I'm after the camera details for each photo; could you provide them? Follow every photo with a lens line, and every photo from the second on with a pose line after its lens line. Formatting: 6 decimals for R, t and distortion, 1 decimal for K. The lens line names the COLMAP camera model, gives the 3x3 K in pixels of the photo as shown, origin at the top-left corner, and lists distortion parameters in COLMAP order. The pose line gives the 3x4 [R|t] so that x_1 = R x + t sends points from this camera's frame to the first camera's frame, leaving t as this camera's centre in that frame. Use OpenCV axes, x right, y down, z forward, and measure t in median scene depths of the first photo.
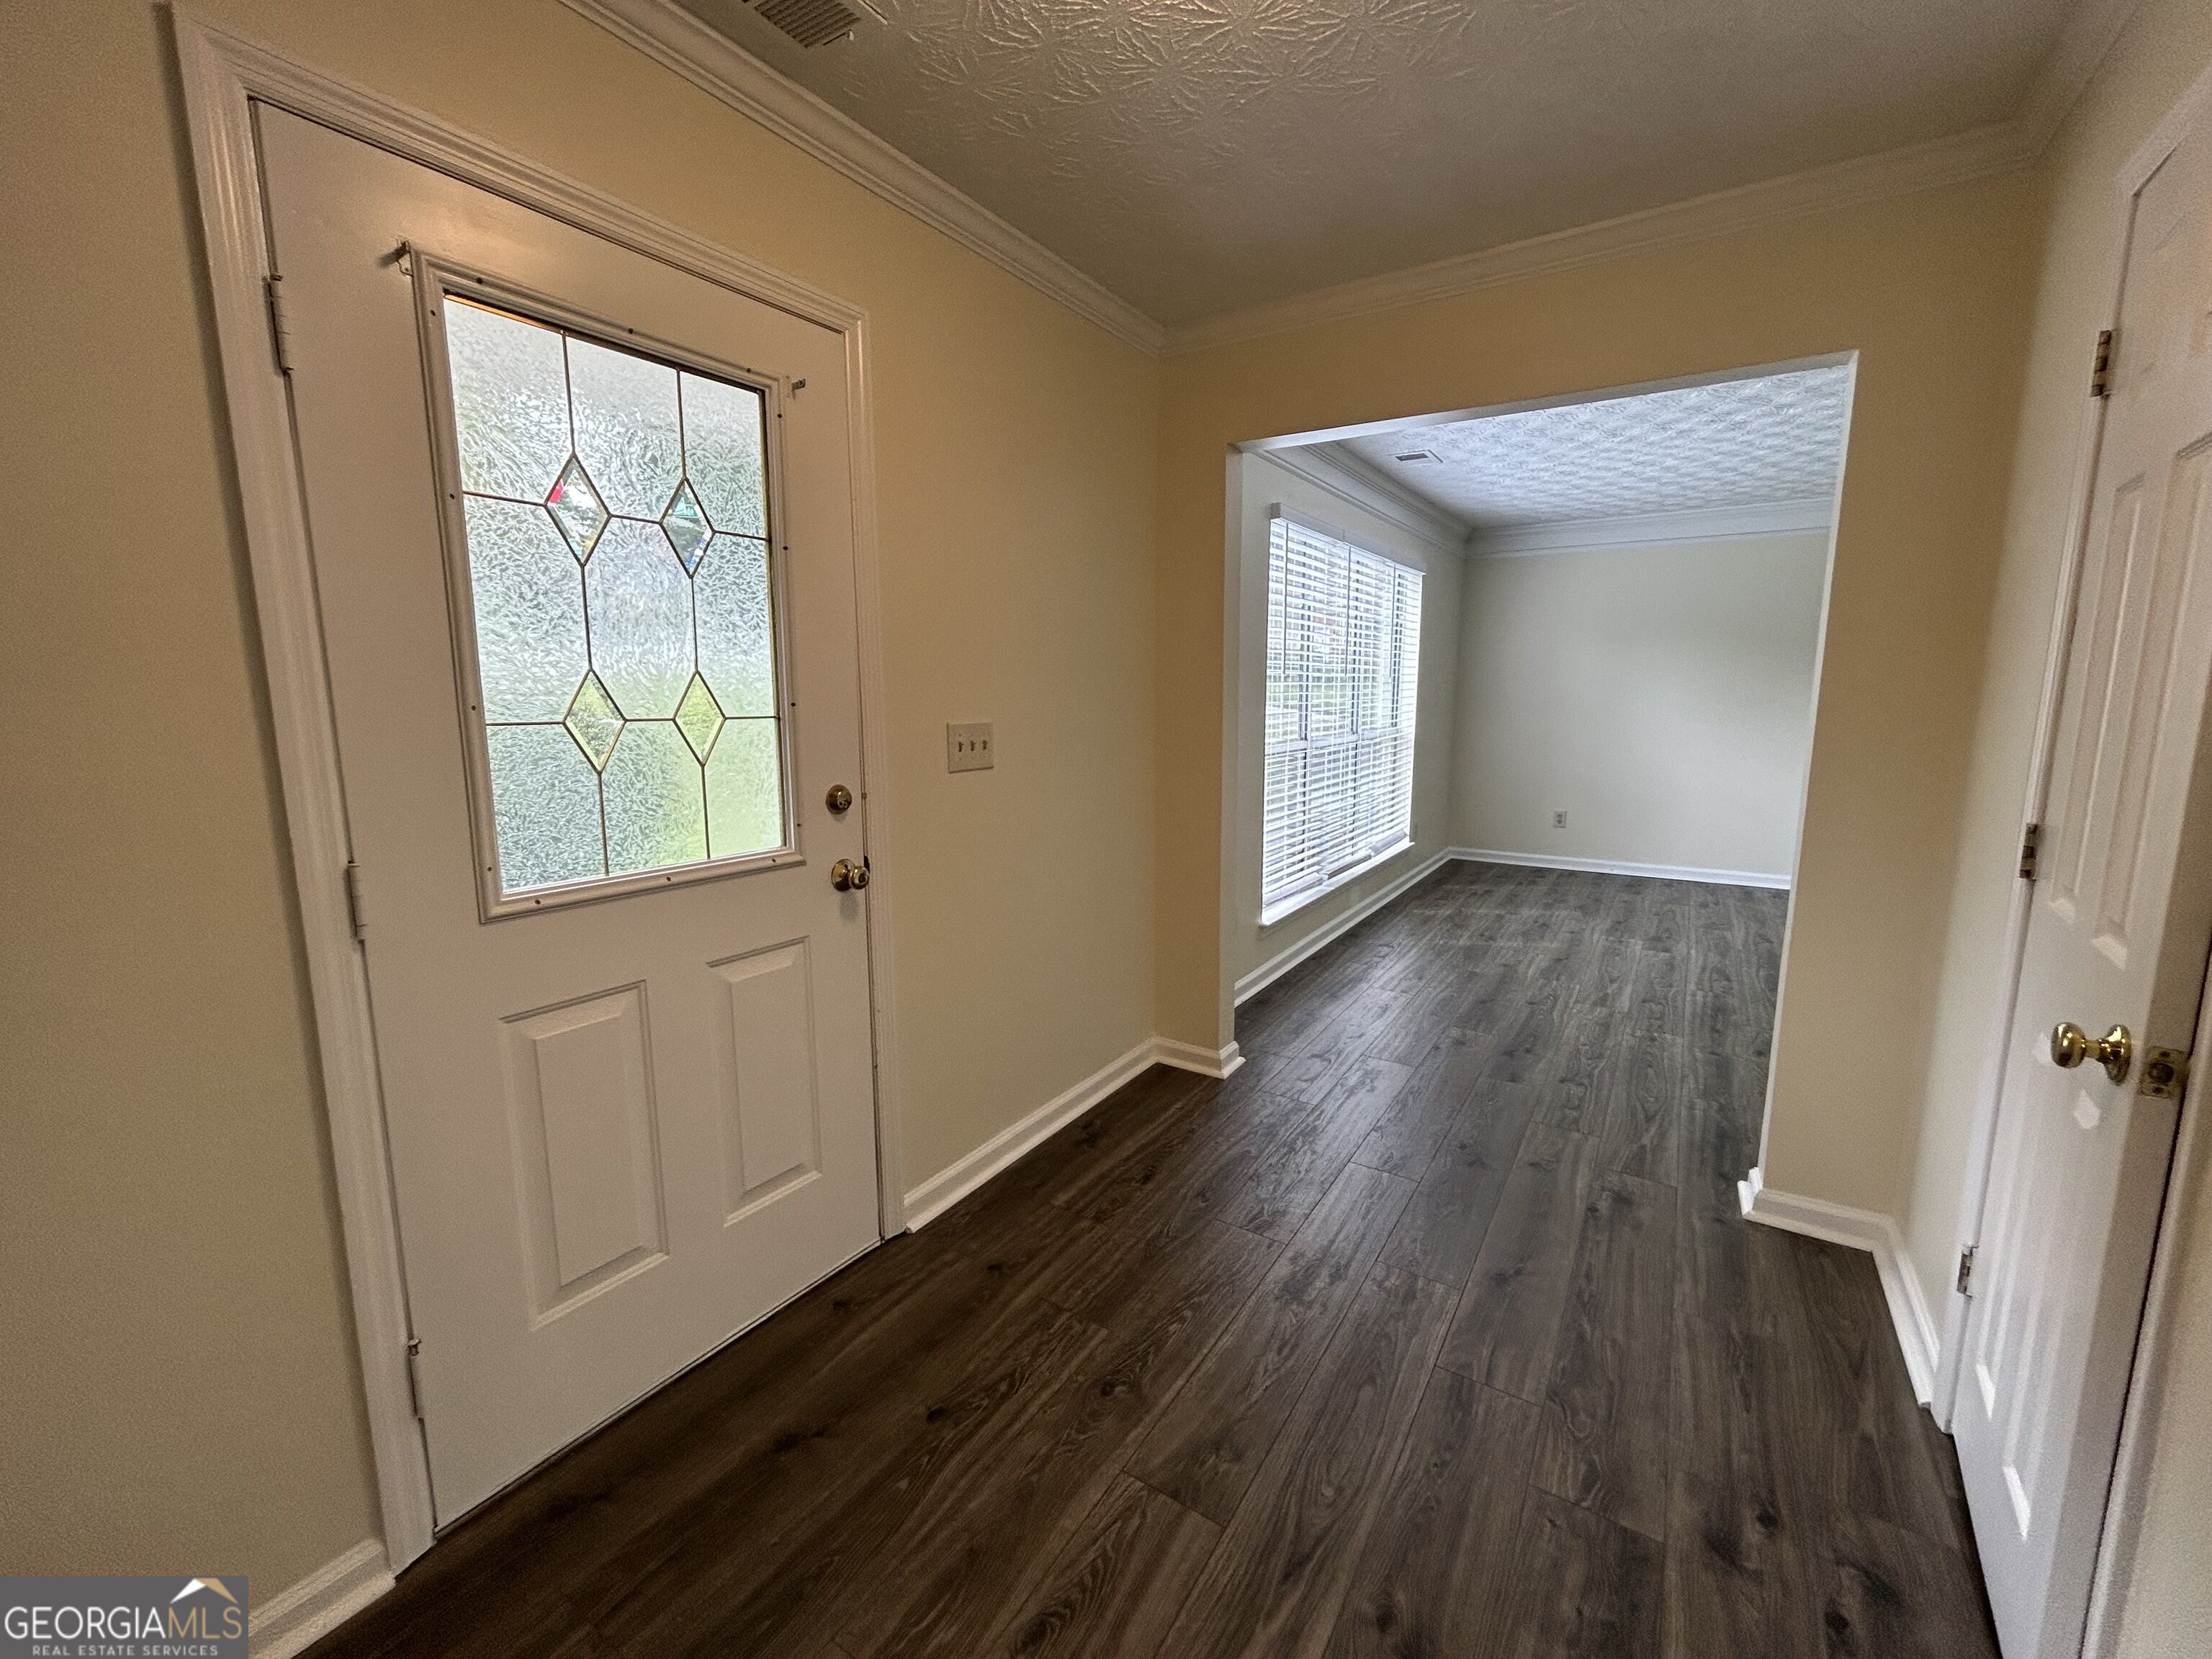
lens RADIAL K [[896.4, 0, 1098.1], [0, 896.4, 826.8], [0, 0, 1]] dist [-0.004956, 0.000840]
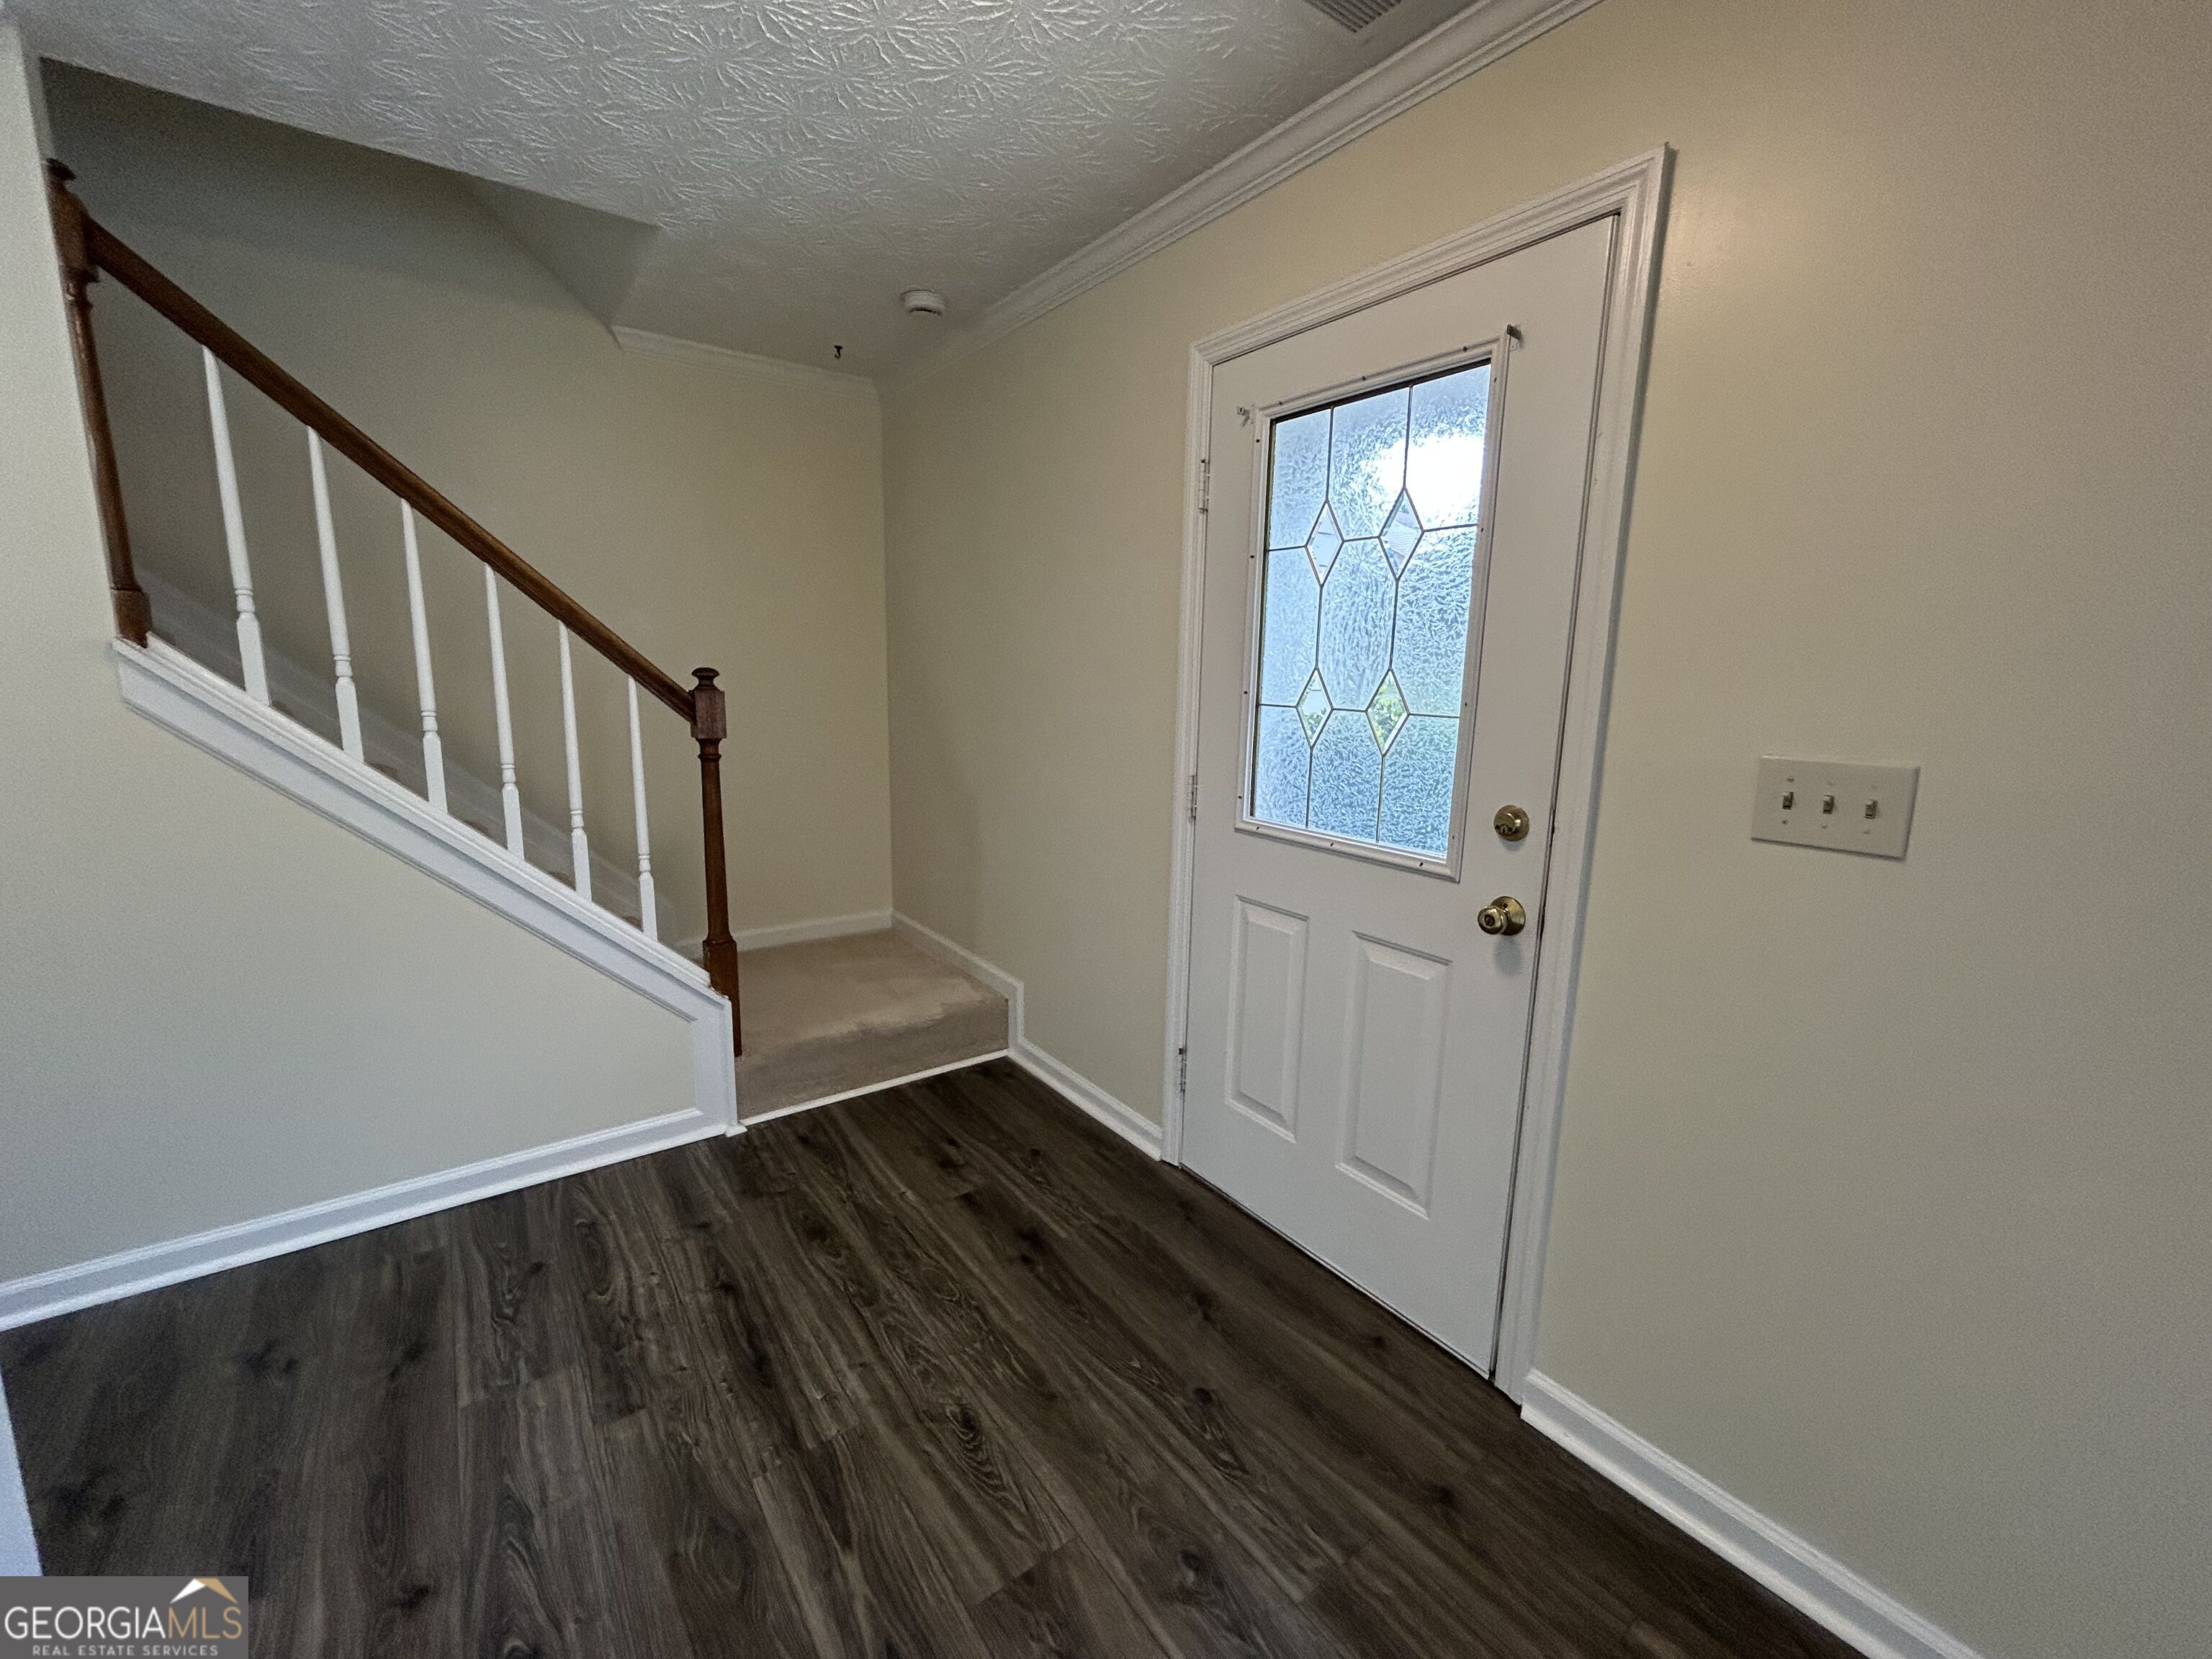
lens RADIAL K [[896.4, 0, 1115.7], [0, 896.4, 828.6], [0, 0, 1]] dist [-0.004956, 0.000840]
pose [[-0.338420, 0.159904, -0.927309, 0.696926], [-0.160473, 0.961213, 0.224315, -0.178147], [0.927211, 0.224721, -0.299633, 1.065537]]
